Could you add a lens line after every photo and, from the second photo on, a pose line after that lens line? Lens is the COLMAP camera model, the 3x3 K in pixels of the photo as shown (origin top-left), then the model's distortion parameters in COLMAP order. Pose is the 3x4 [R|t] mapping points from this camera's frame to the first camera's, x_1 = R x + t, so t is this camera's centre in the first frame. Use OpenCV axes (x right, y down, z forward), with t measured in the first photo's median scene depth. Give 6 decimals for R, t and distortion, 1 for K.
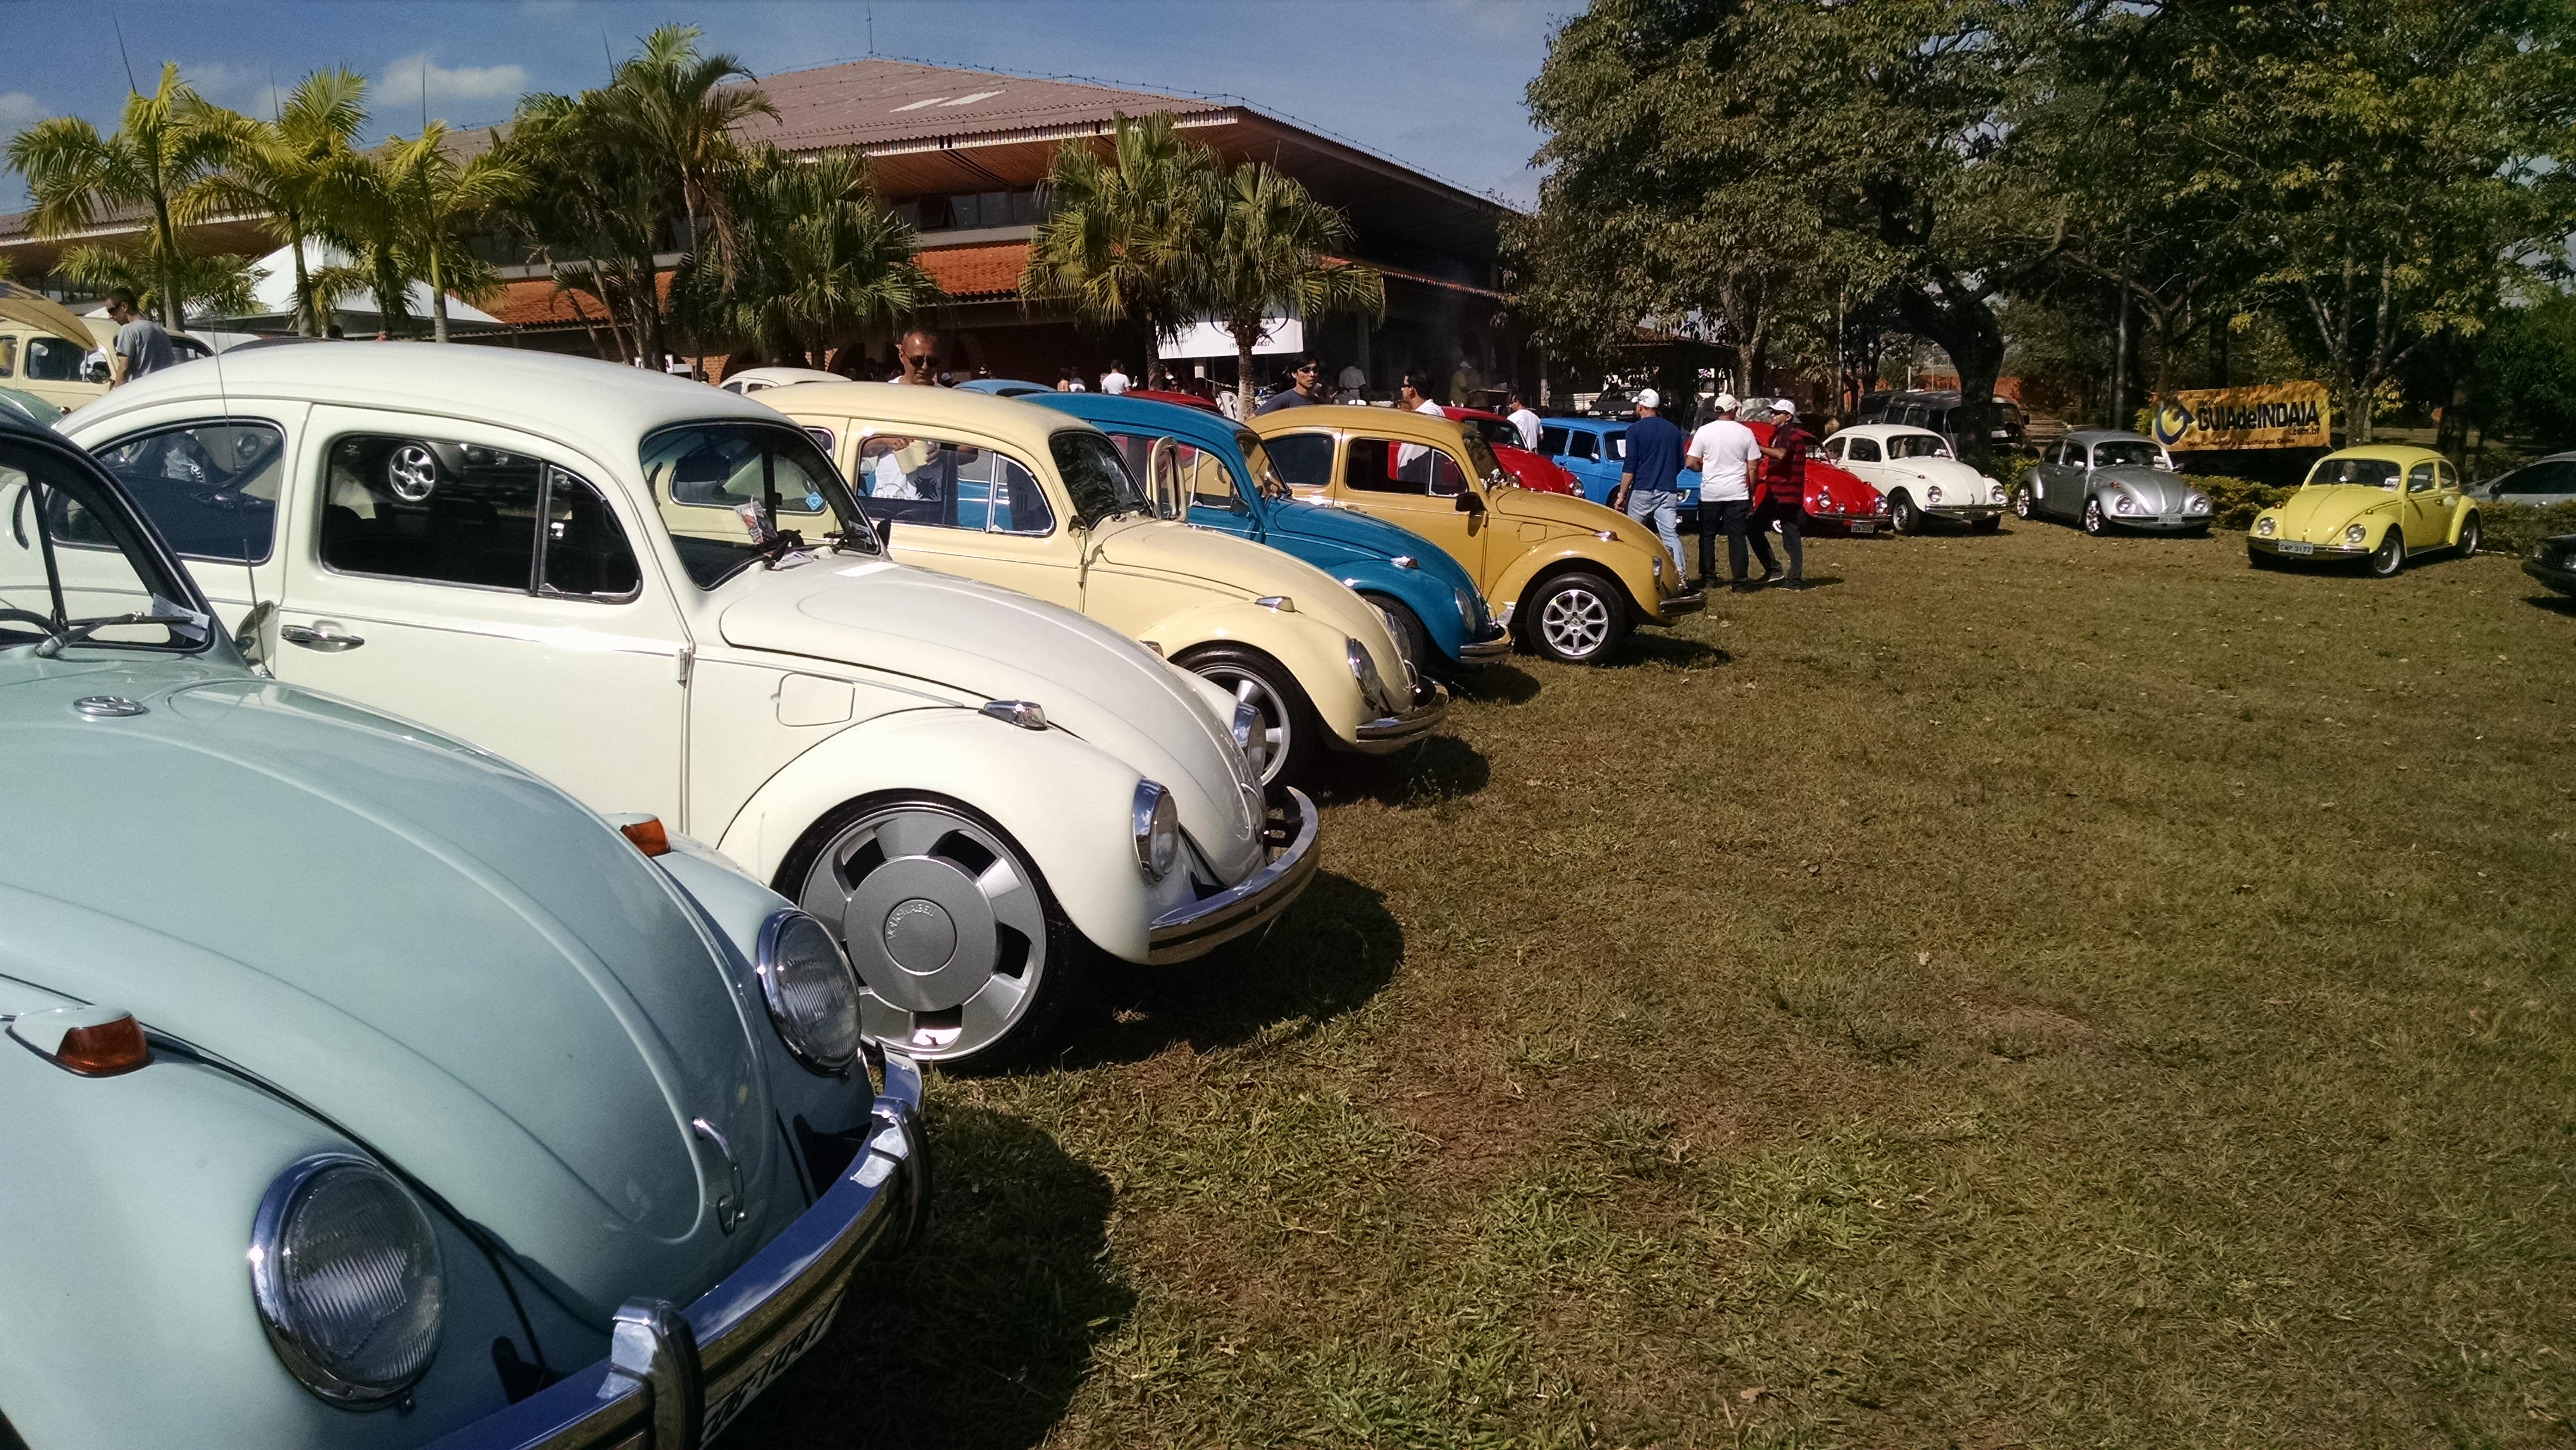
lens RADIAL K [[1994.1, 0, 1288.0], [0, 1994.1, 725.0], [0, 0, 1]] dist [0.061040, -0.083264]
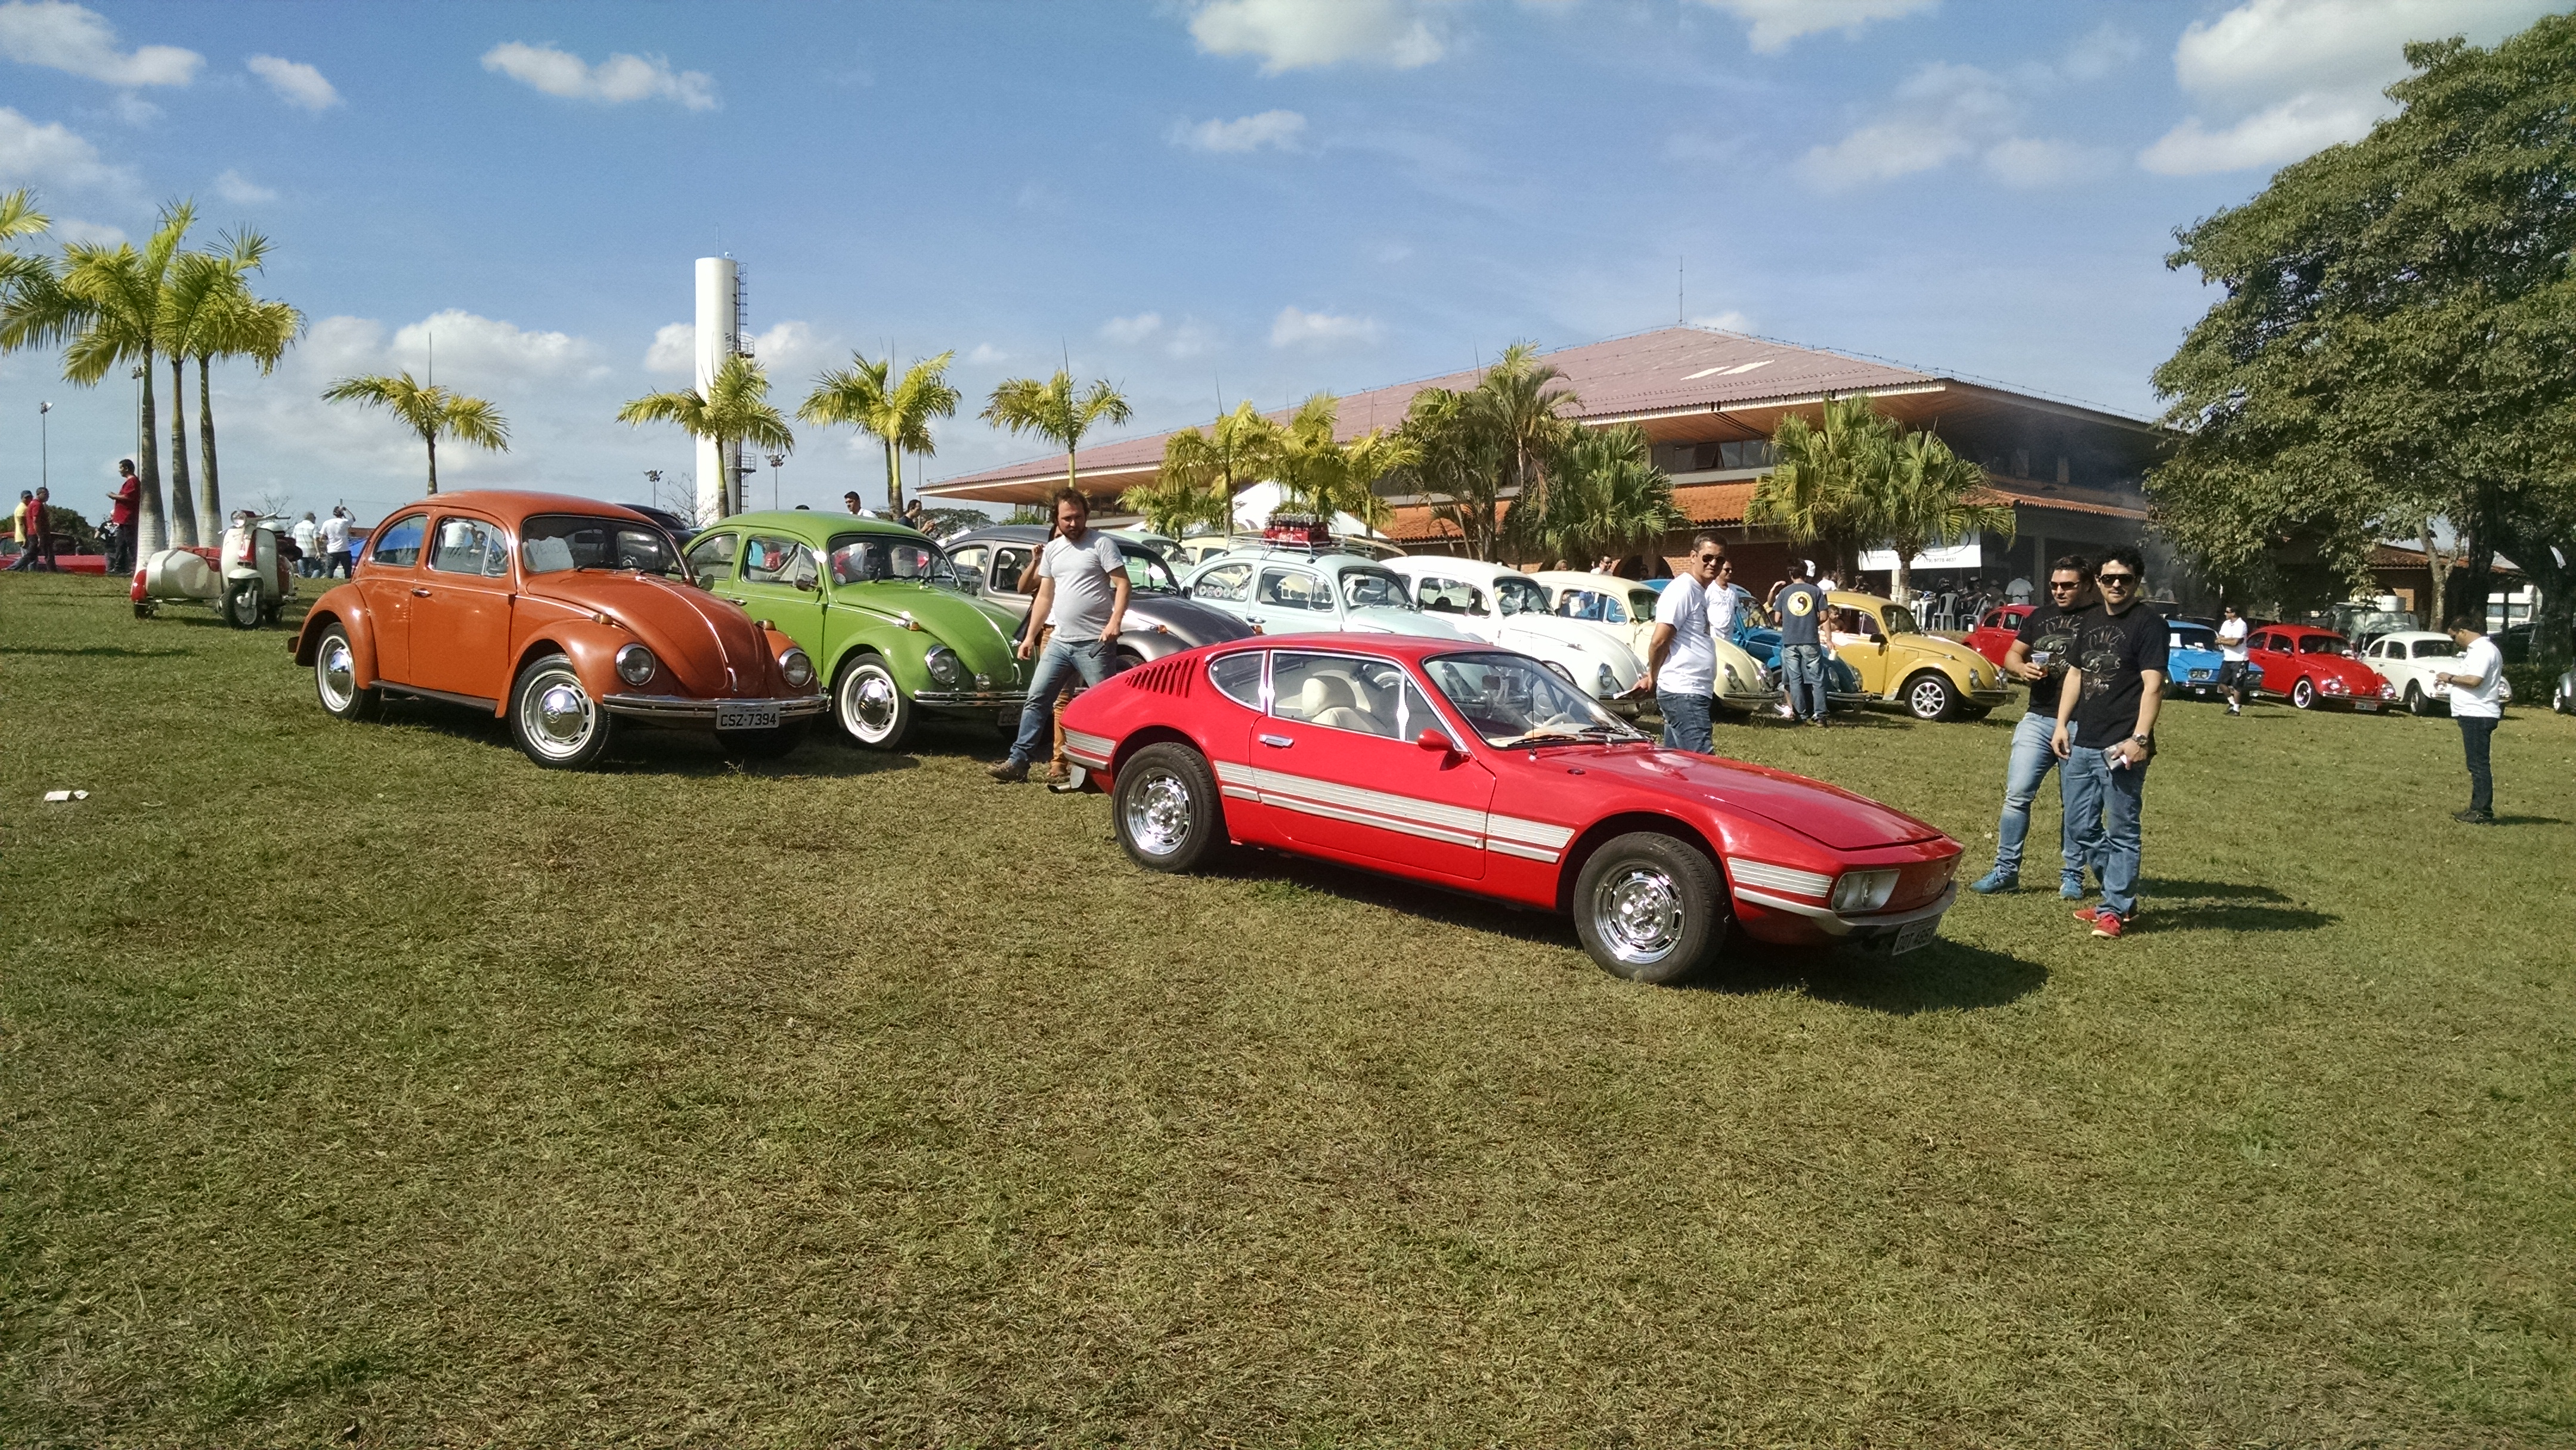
lens RADIAL K [[2049.0, 0, 1281.2], [0, 2049.0, 629.9], [0, 0, 1]] dist [0.080057, -0.148760]
pose [[0.920005, 0.030751, -0.390698, 0.147738], [-0.089778, 0.986943, -0.133728, 0.089020], [0.381484, 0.158107, 0.910753, -0.469000]]
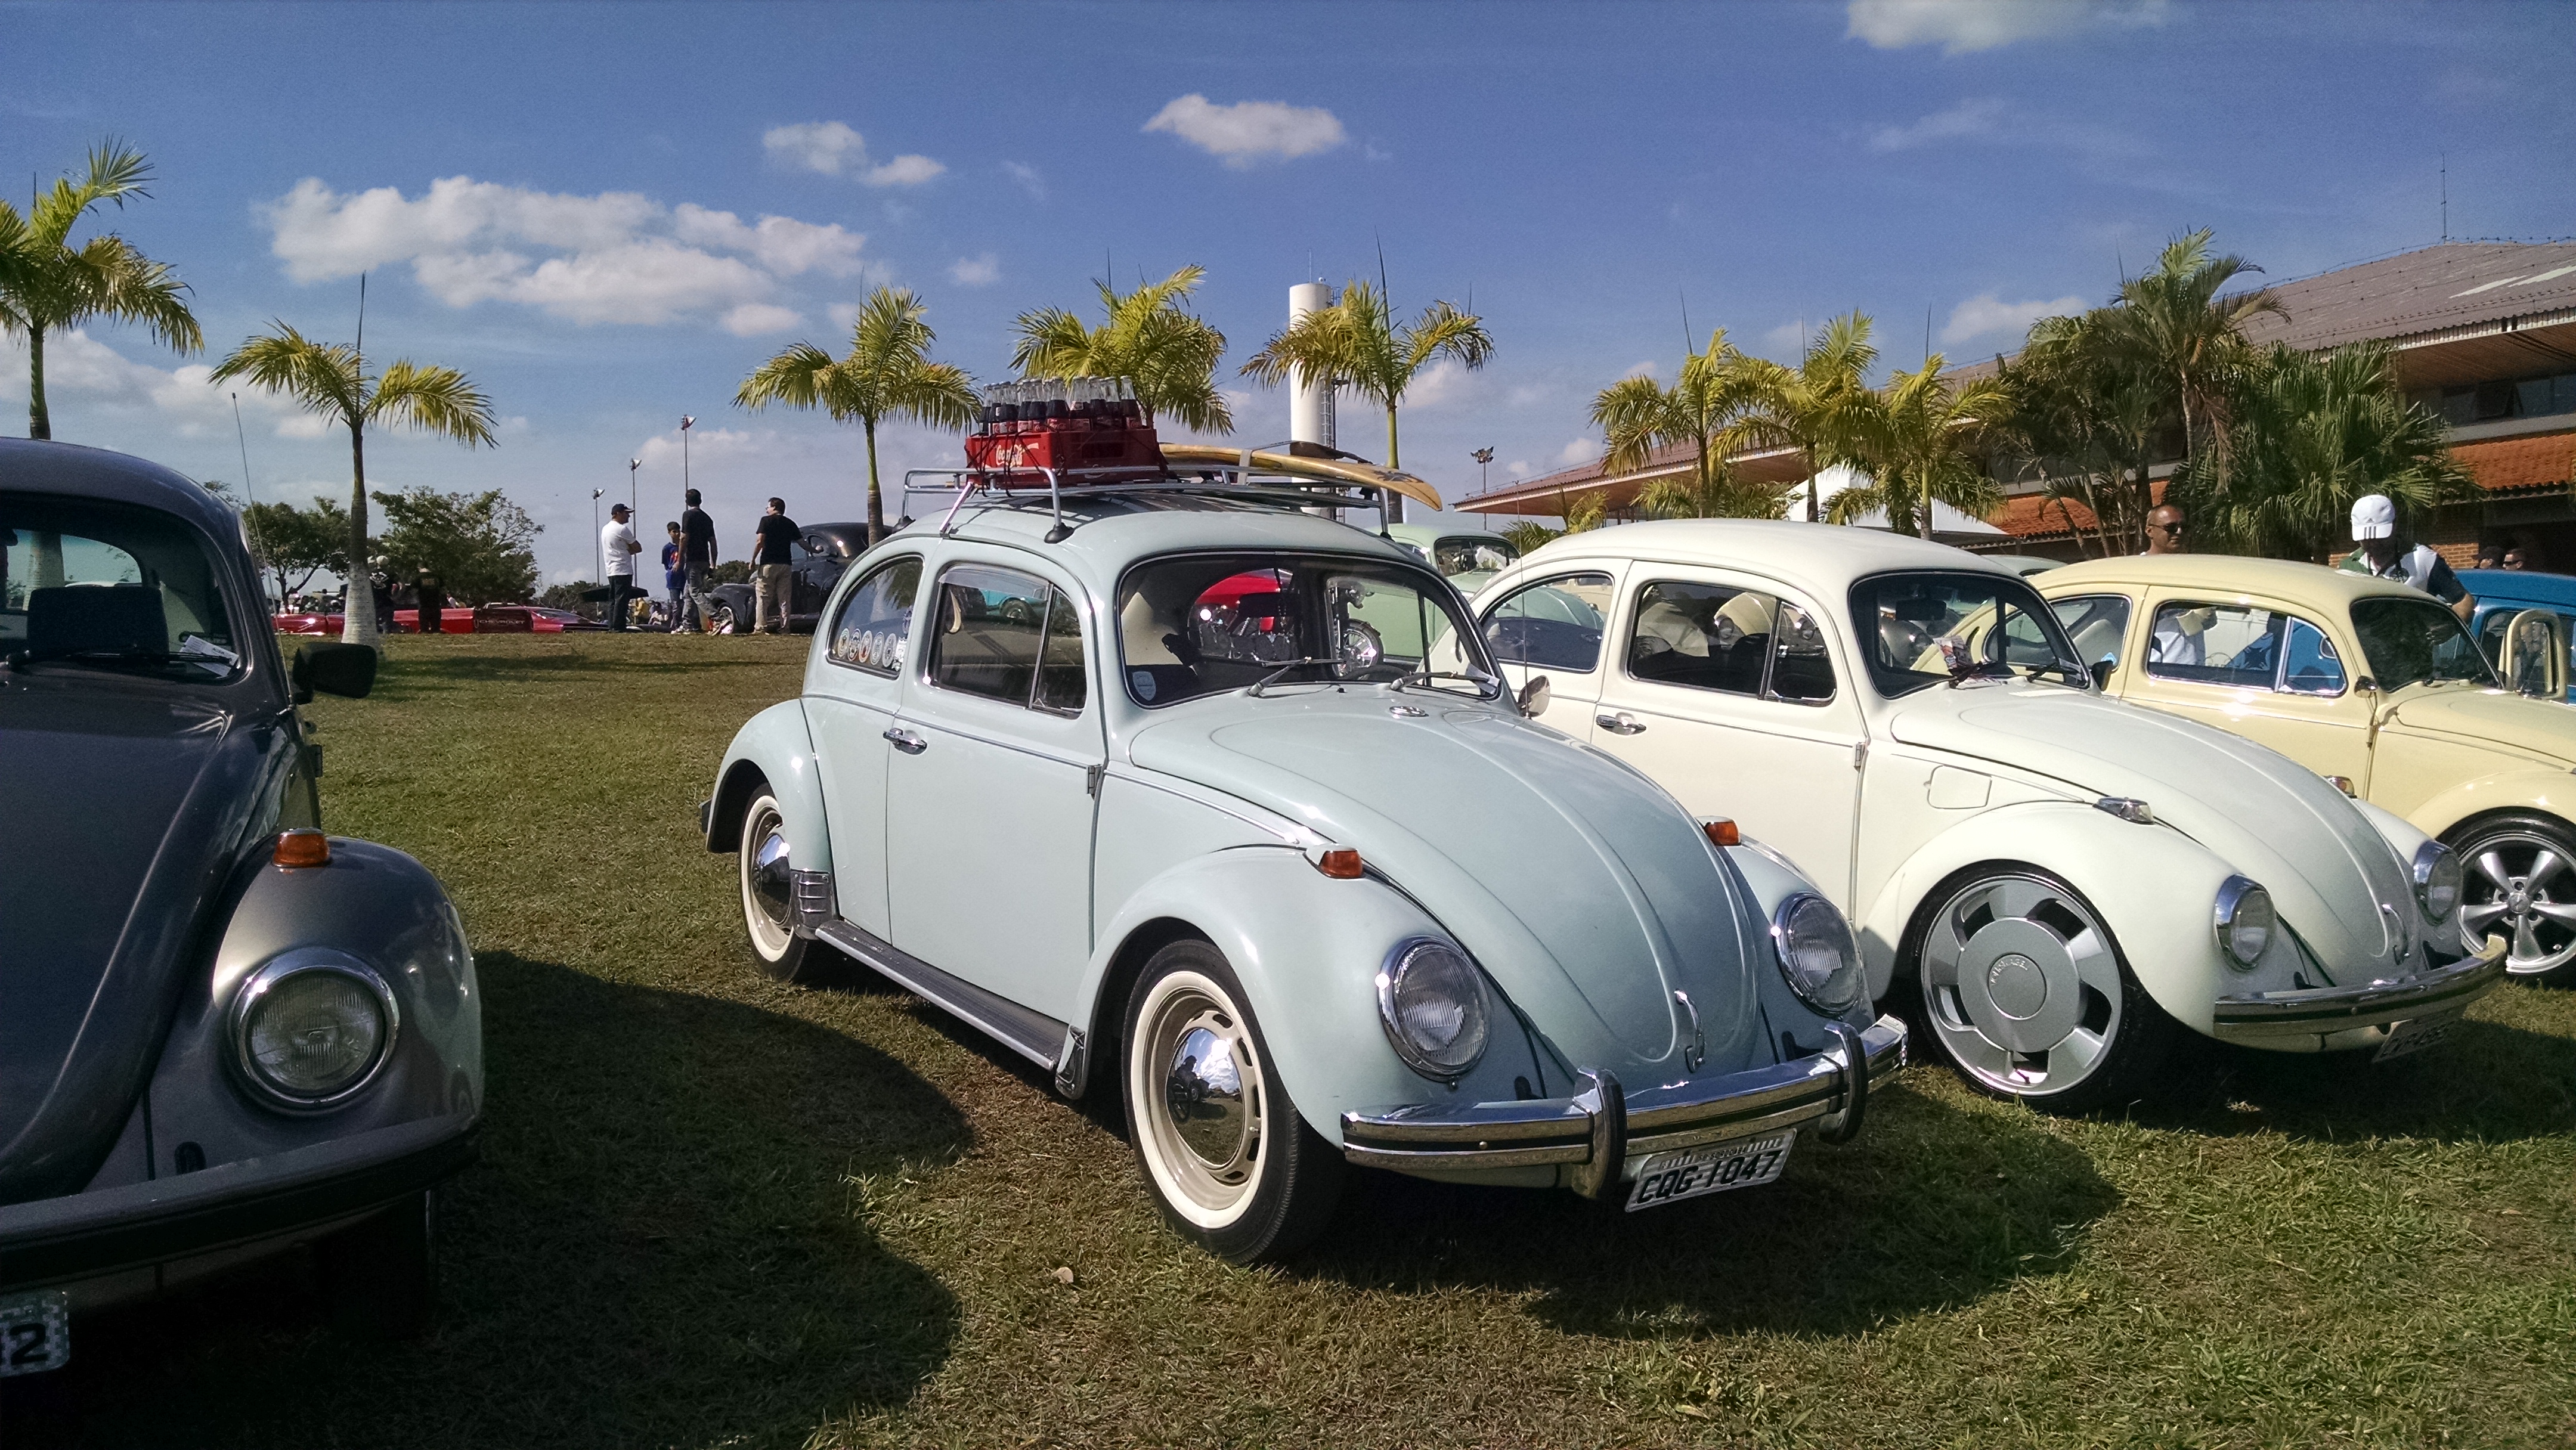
lens RADIAL K [[2049.0, 0, 1281.2], [0, 2049.0, 629.9], [0, 0, 1]] dist [0.080057, -0.148760]
pose [[0.747388, 0.003822, -0.664377, 0.051064], [-0.106357, 0.987776, -0.113962, 0.013970], [0.655820, 0.155835, 0.738658, -0.037408]]
